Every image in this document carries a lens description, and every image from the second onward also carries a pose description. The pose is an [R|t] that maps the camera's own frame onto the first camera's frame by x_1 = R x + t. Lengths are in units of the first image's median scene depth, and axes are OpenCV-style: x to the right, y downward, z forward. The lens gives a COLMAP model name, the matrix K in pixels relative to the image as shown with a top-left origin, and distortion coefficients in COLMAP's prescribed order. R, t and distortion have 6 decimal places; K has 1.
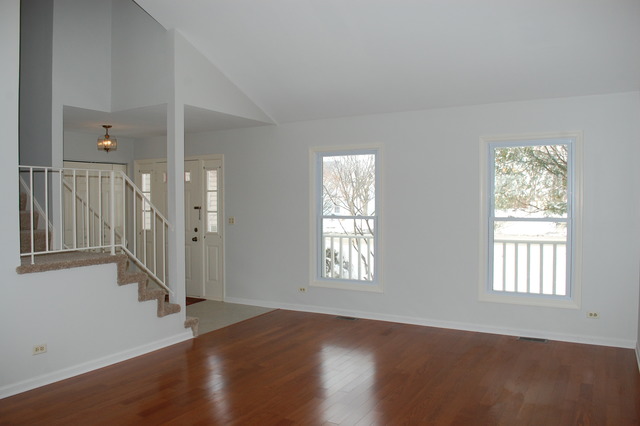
lens RADIAL K [[506.2, 0, 339.6], [0, 506.2, 211.0], [0, 0, 1]] dist [-0.091733, 0.004080]
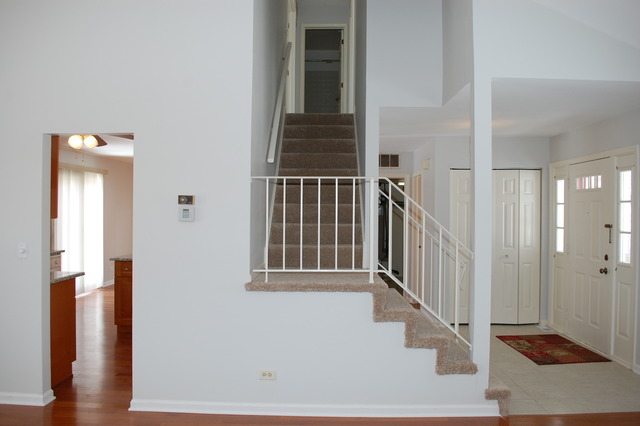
lens RADIAL K [[506.2, 0, 339.6], [0, 506.2, 211.0], [0, 0, 1]] dist [-0.091733, 0.004080]
pose [[0.460511, 0.005916, -0.887634, 0.208916], [-0.027167, 0.999603, -0.007432, -0.016611], [0.887238, 0.027536, 0.460489, 0.496959]]
